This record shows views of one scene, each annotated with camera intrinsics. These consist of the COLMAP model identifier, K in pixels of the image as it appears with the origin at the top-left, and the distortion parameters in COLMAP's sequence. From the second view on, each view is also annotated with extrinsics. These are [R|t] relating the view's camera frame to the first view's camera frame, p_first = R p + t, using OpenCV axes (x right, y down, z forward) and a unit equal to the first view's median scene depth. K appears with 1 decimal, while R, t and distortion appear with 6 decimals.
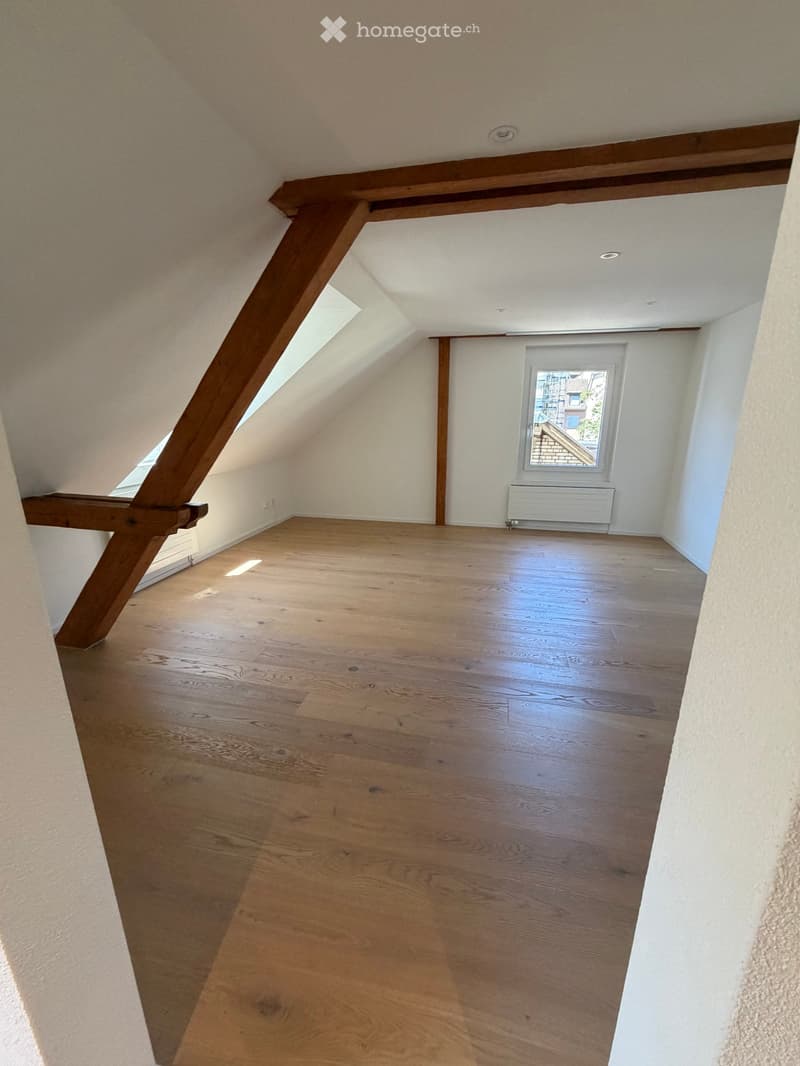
lens RADIAL K [[424.8, 0, 400.0], [0, 424.8, 533.0], [0, 0, 1]] dist [0.000548, 0.000017]
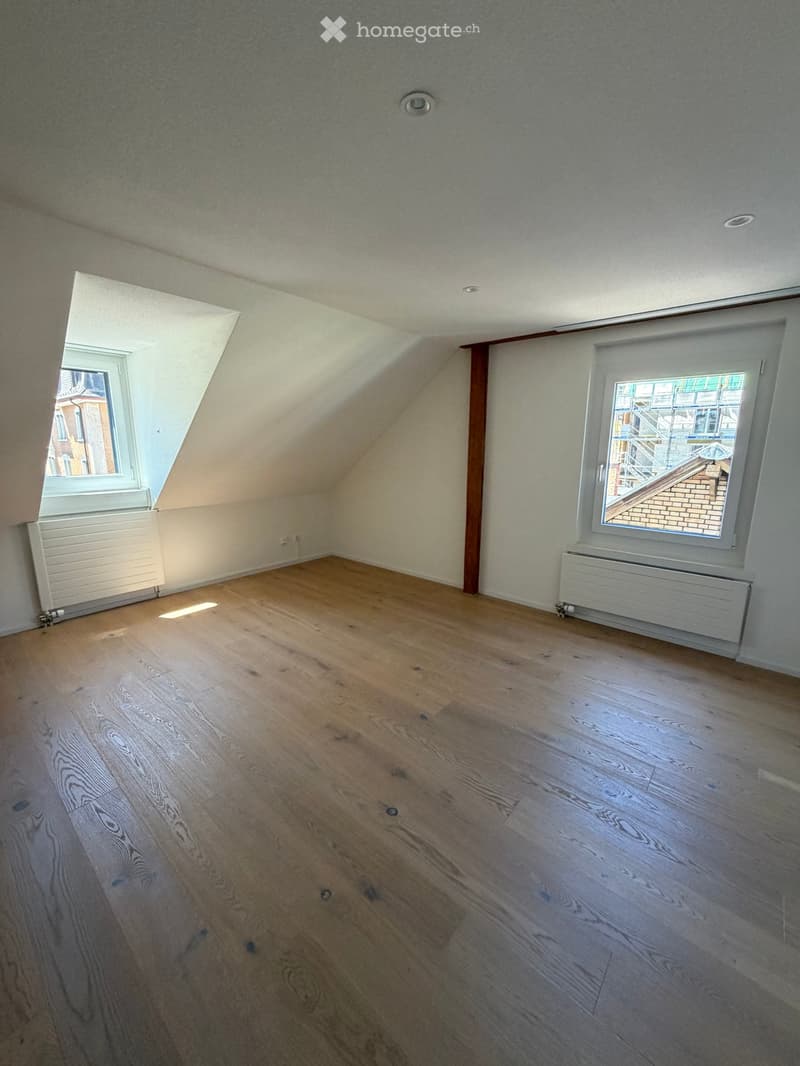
lens RADIAL K [[424.8, 0, 400.0], [0, 424.8, 533.0], [0, 0, 1]] dist [0.000548, 0.000017]
pose [[0.882268, 0.100654, -0.459860, 0.363356], [-0.131367, 0.990709, -0.035189, -0.091627], [0.452046, 0.091456, 0.887294, 0.313105]]
